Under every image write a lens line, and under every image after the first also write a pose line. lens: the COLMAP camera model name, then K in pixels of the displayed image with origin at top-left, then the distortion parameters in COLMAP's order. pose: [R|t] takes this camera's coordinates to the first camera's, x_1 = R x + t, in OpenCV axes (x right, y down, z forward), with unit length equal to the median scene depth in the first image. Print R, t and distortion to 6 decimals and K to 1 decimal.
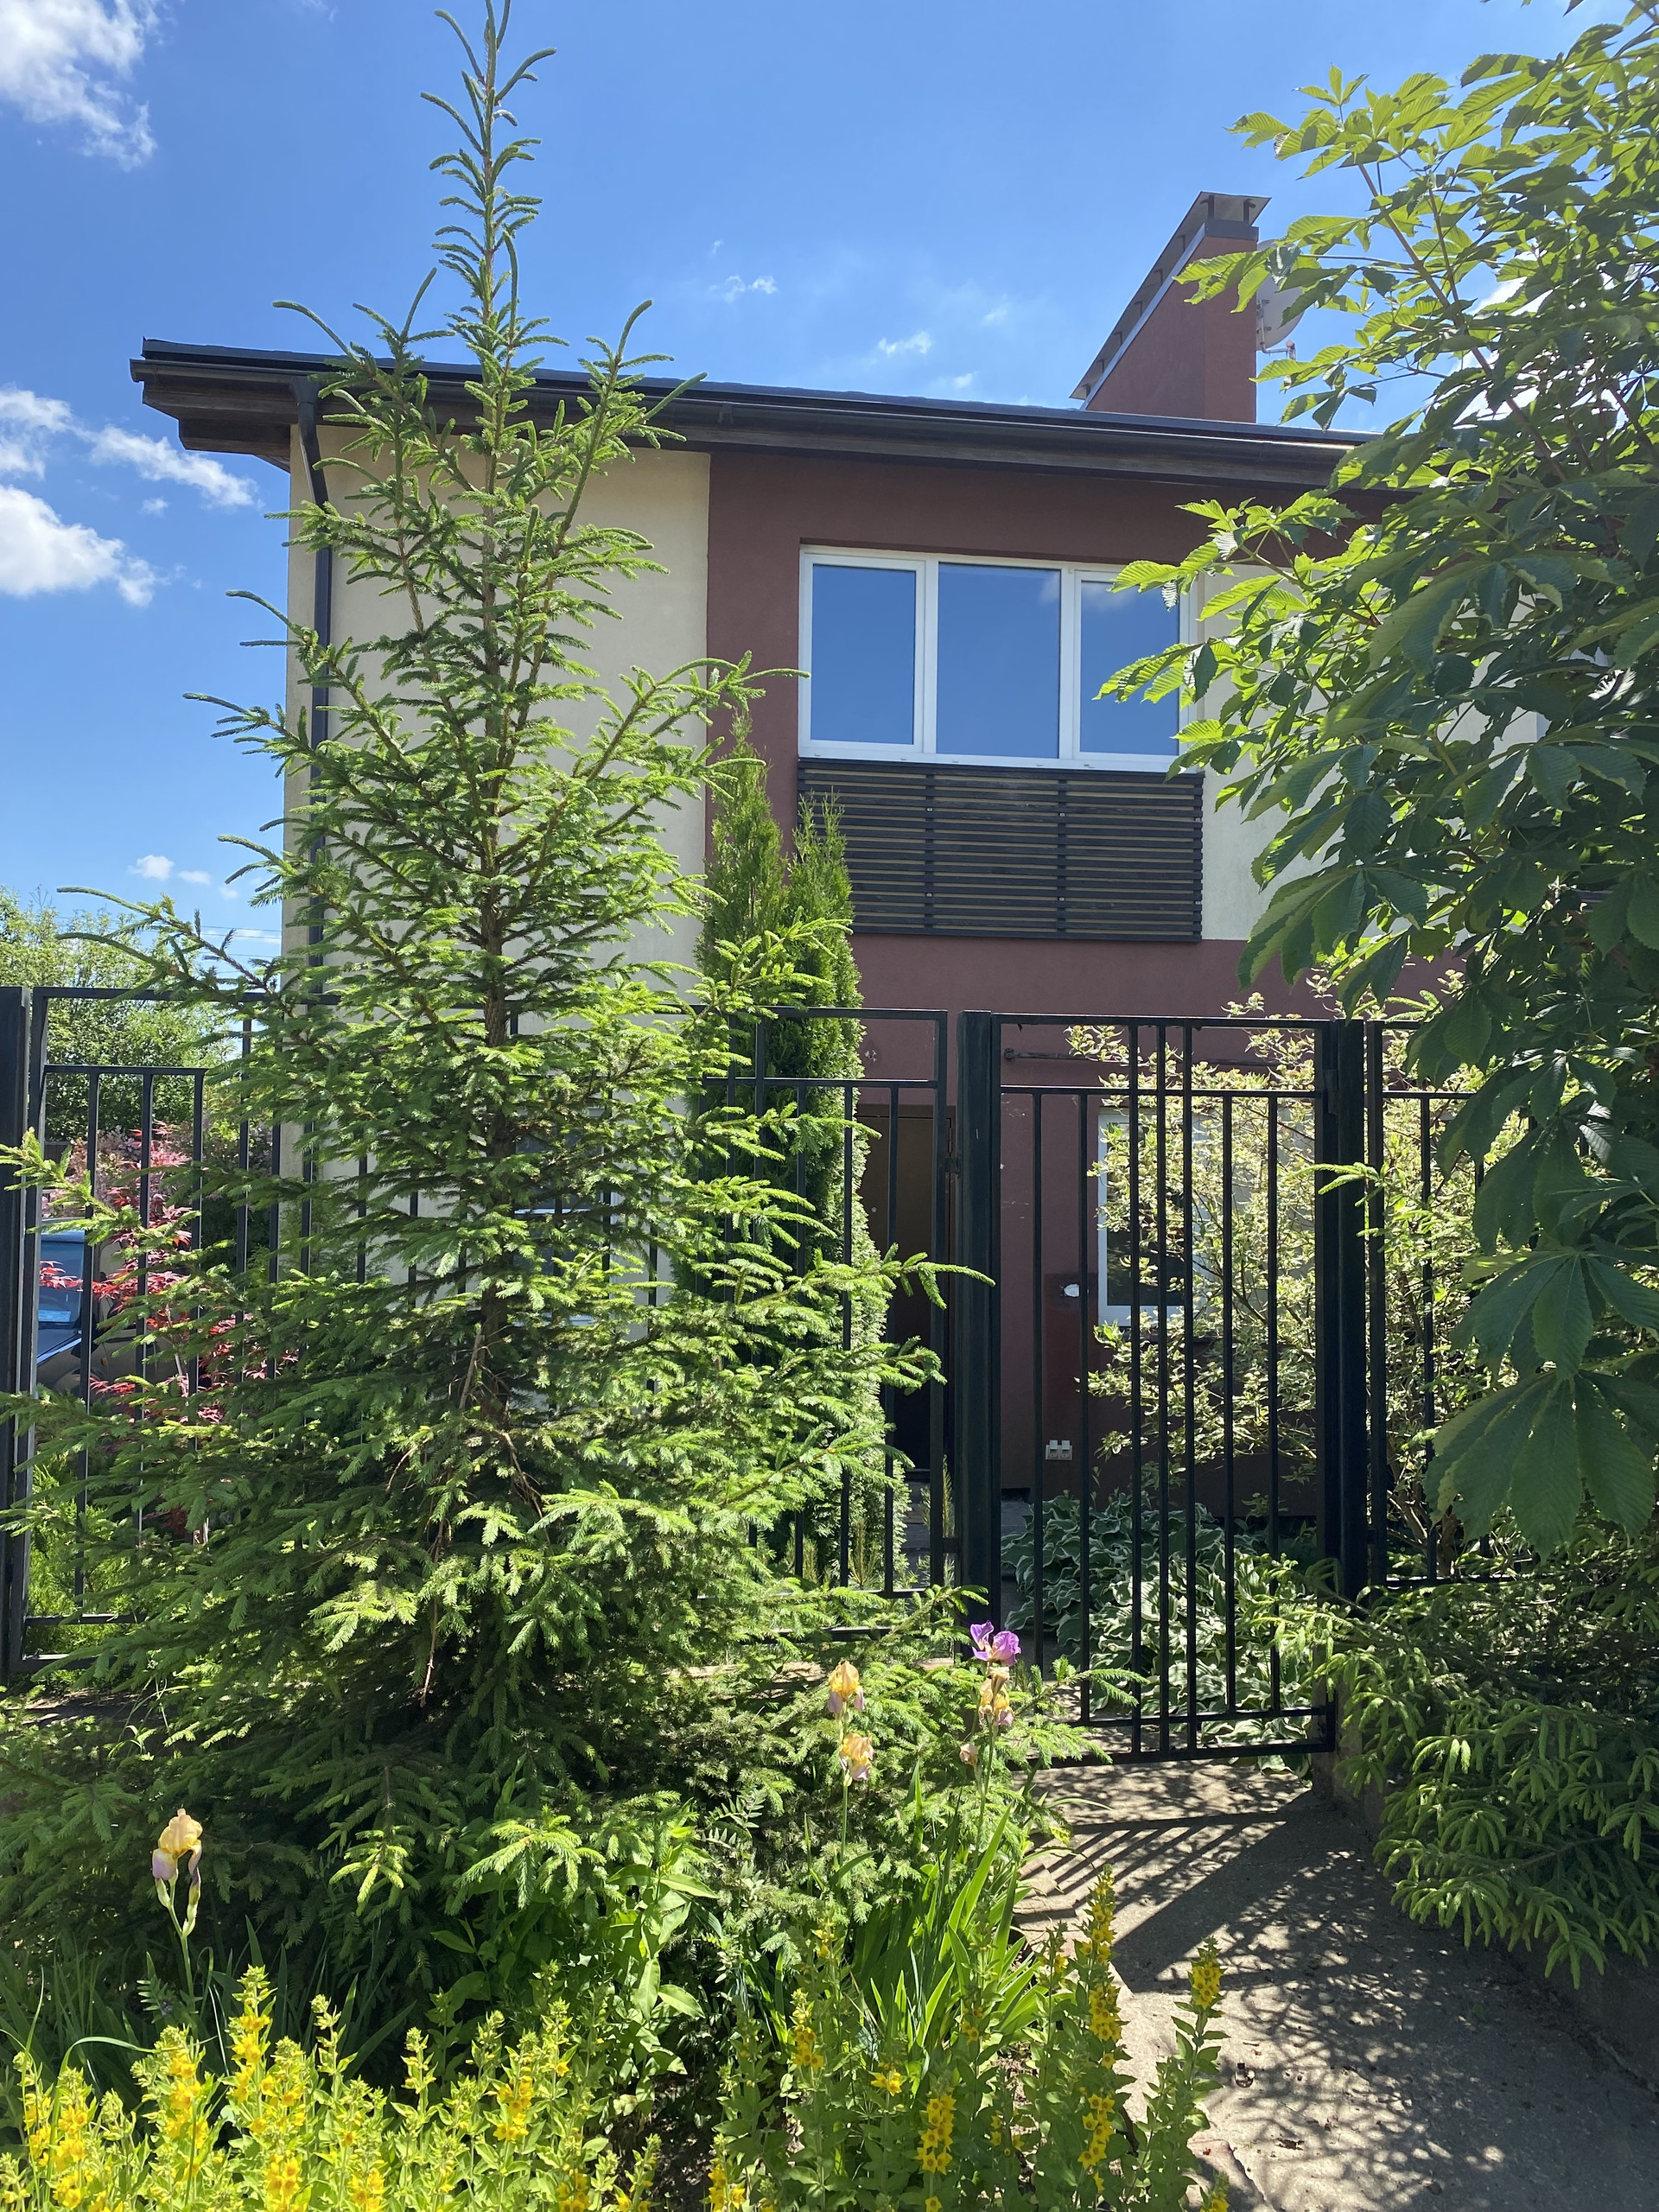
lens RADIAL K [[1687.3, 0, 829.5], [0, 1687.3, 1101.2], [0, 0, 1]] dist [0.022415, -0.004421]
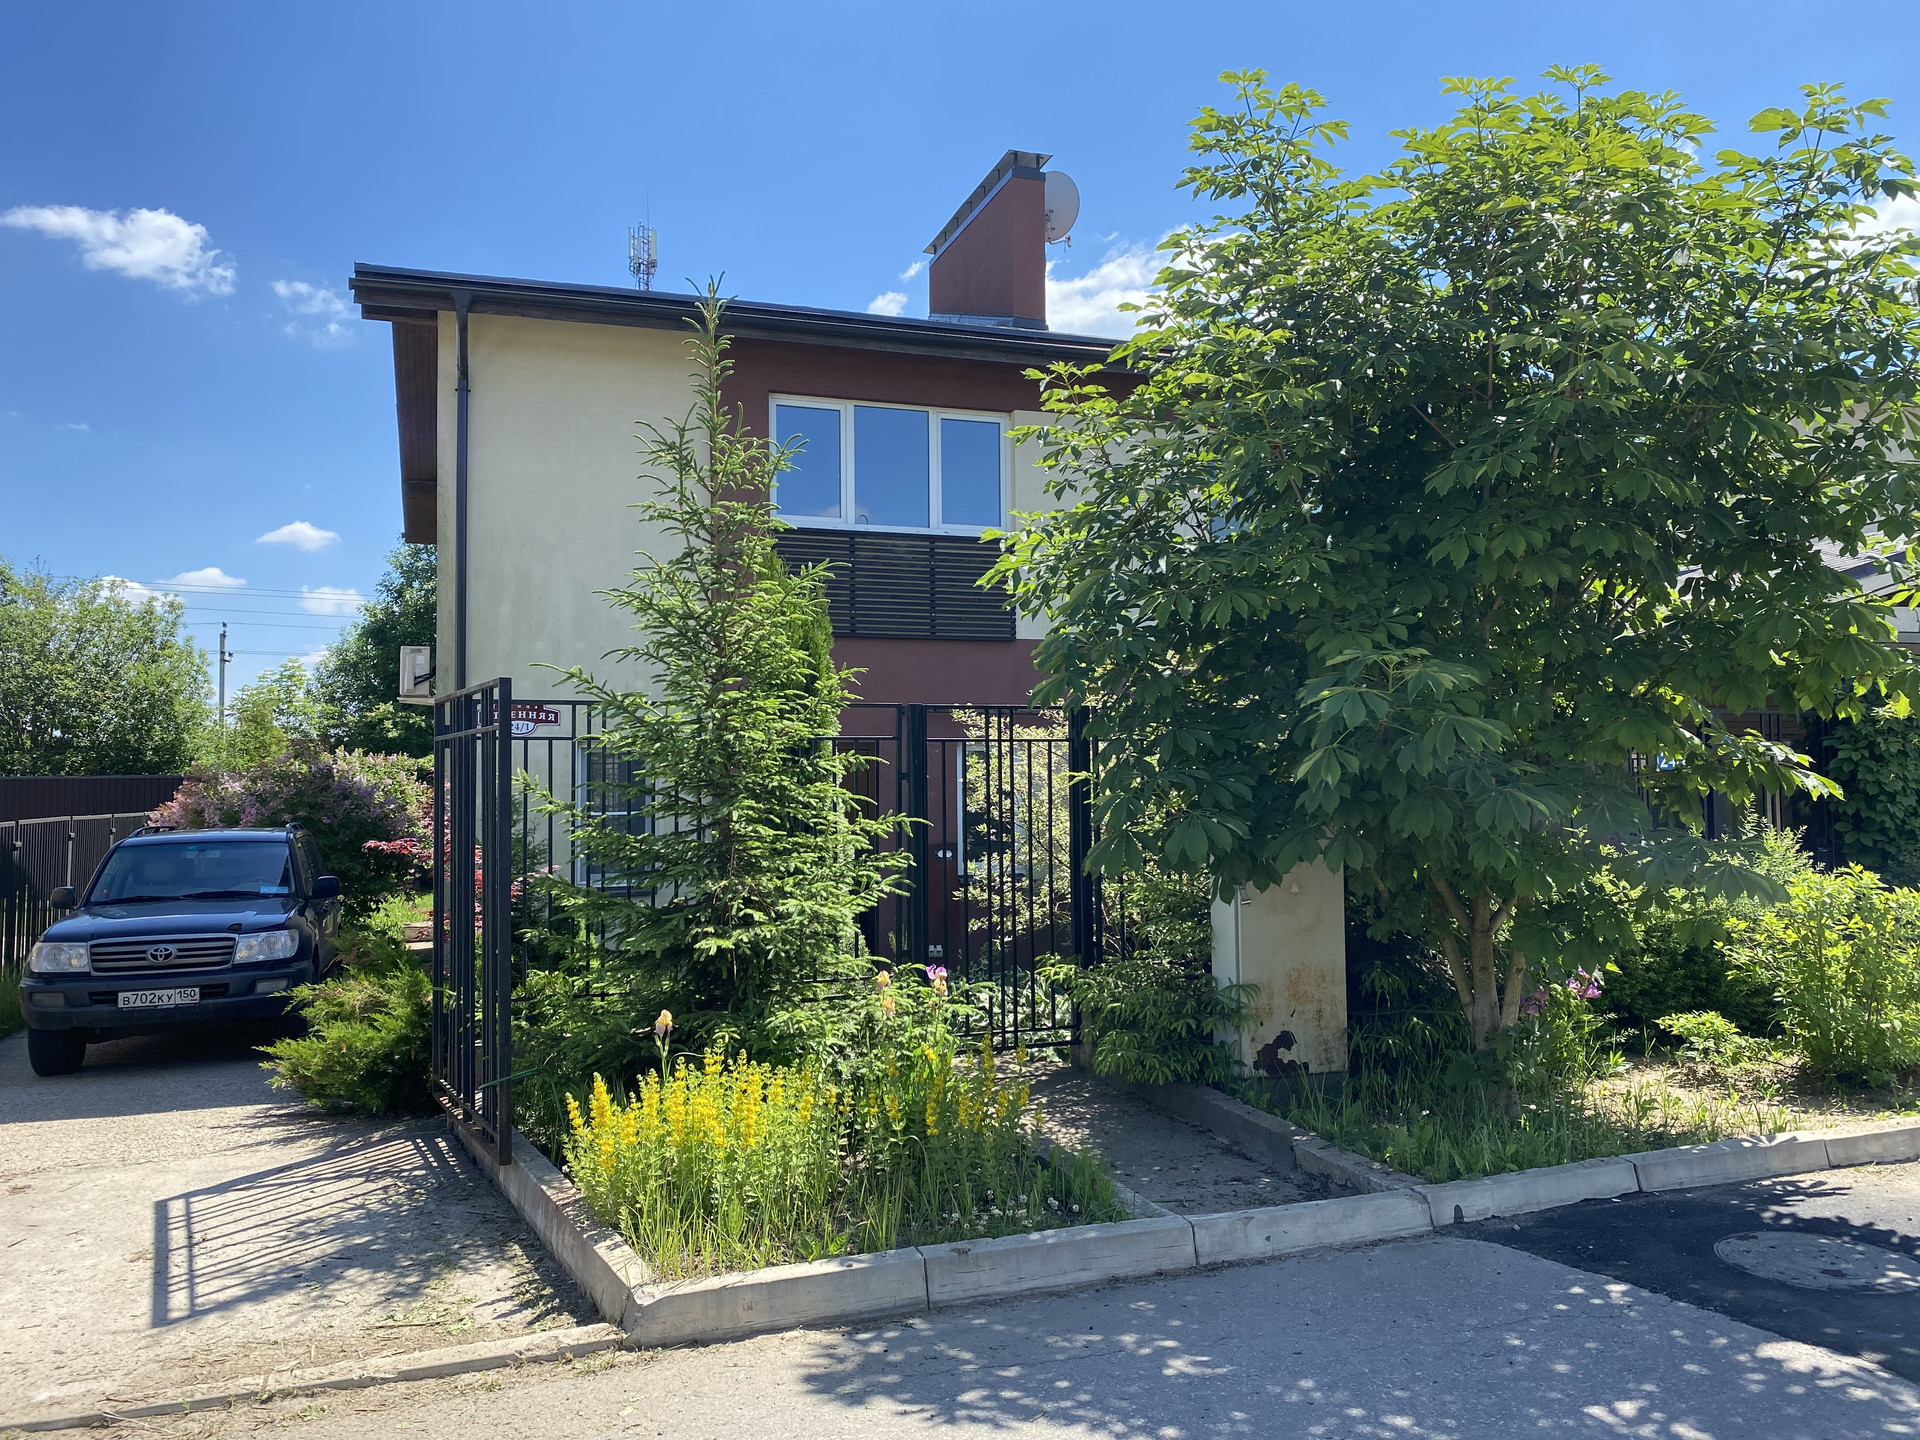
lens RADIAL K [[1464.6, 0, 962.7], [0, 1464.6, 717.7], [0, 0, 1]] dist [0.022415, -0.004421]
pose [[0.983908, -0.011557, 0.178302, -0.166878], [0.012587, 0.999910, -0.004647, -0.023883], [-0.178232, 0.006817, 0.983965, -0.758087]]
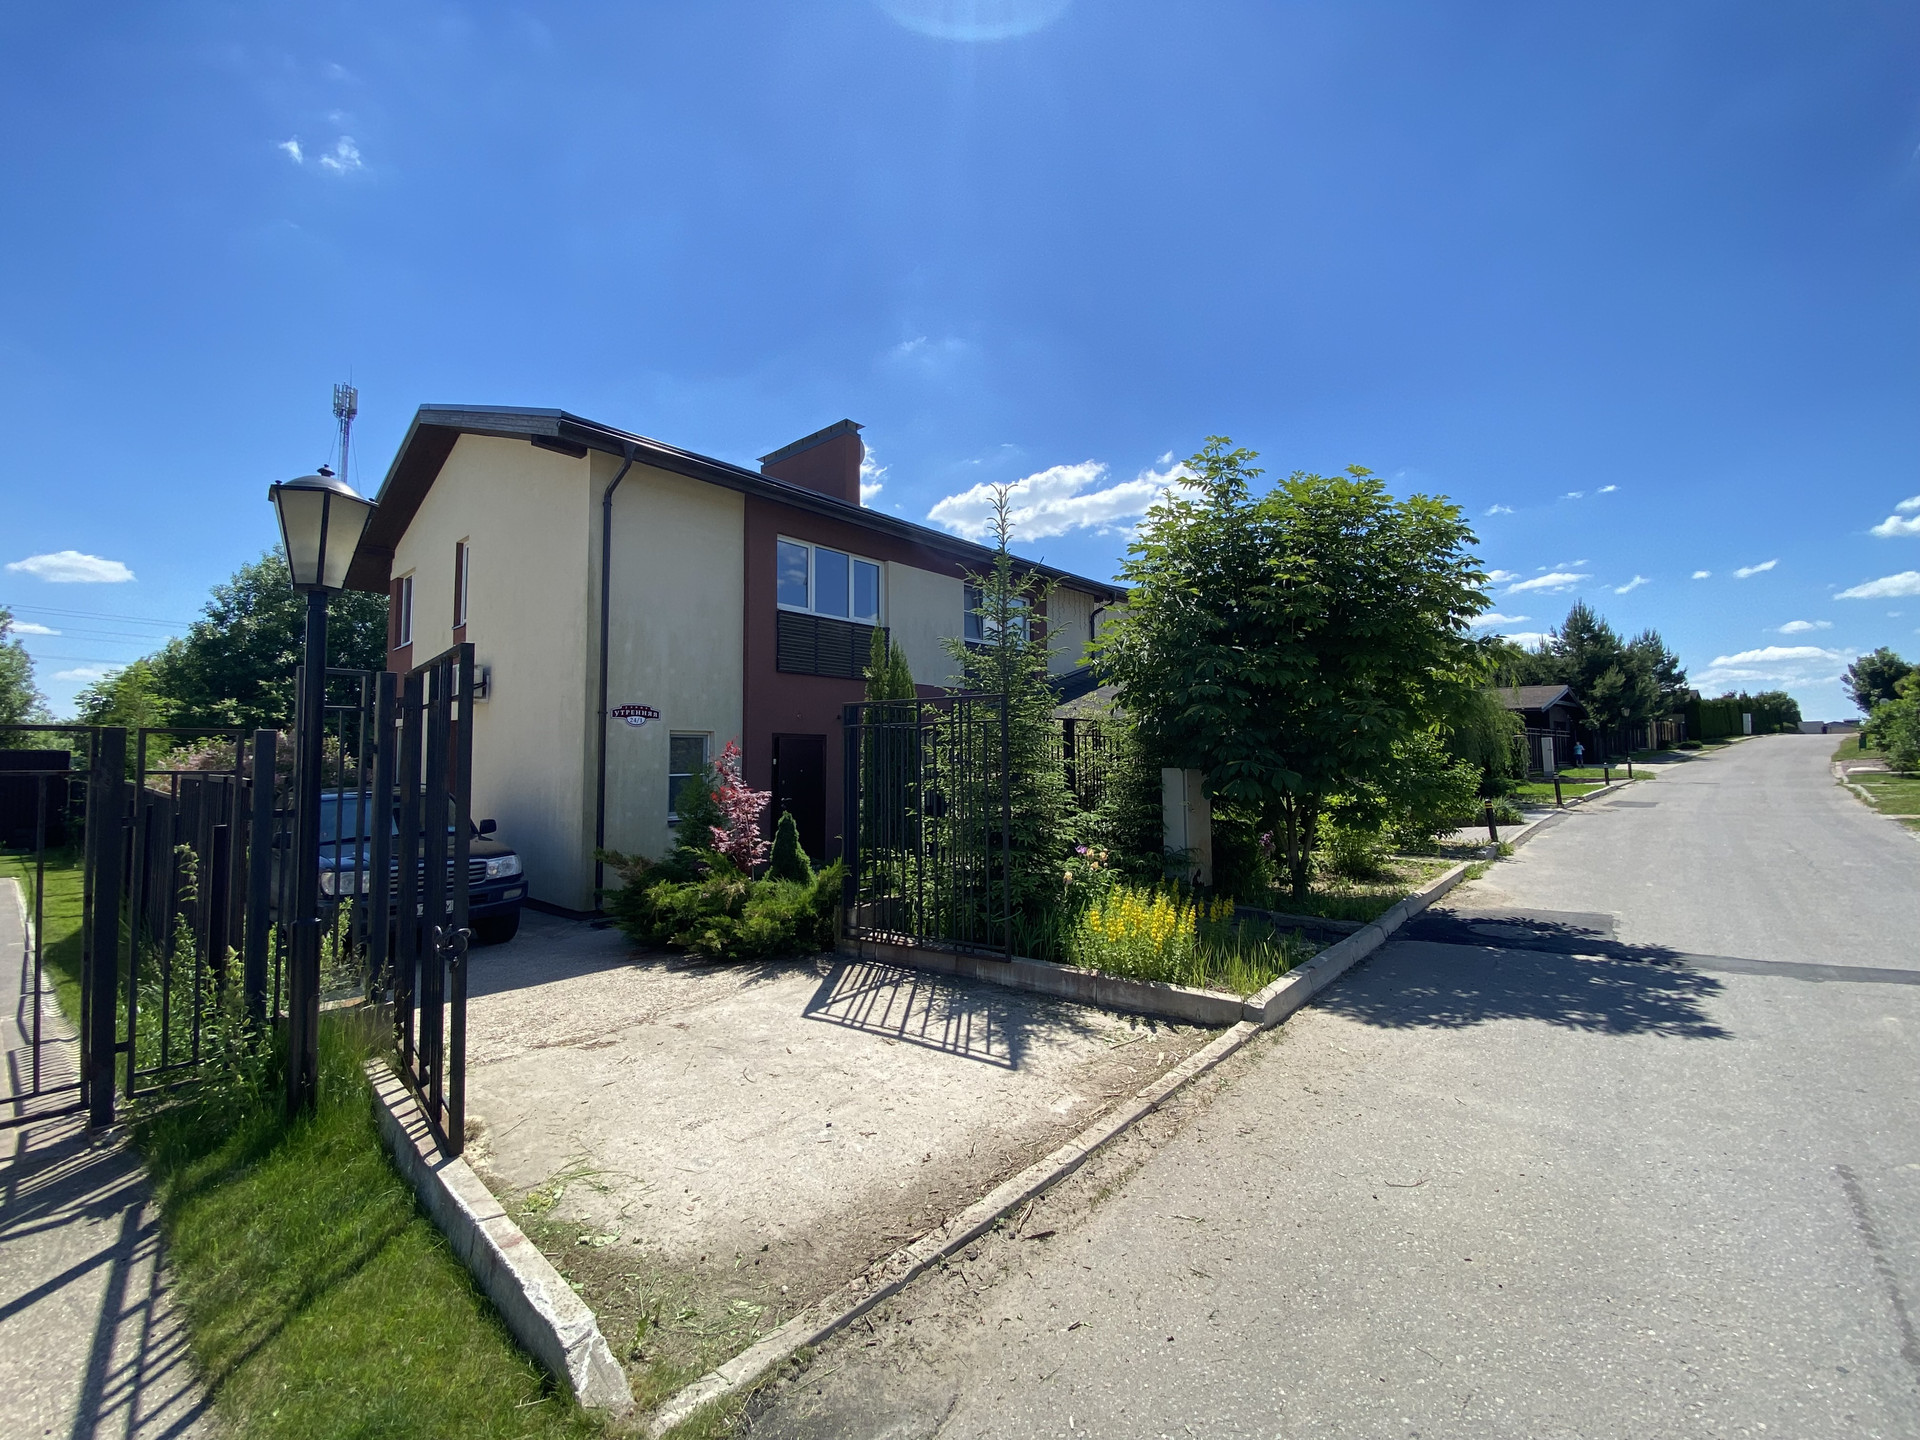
lens RADIAL K [[769.5, 0, 957.8], [0, 769.5, 723.8], [0, 0, 1]] dist [0.007913, 0.000047]
pose [[0.766311, 0.016625, 0.642254, -1.130545], [-0.013032, 0.999862, -0.010333, -0.009454], [-0.642337, -0.000452, 0.766422, -0.319880]]
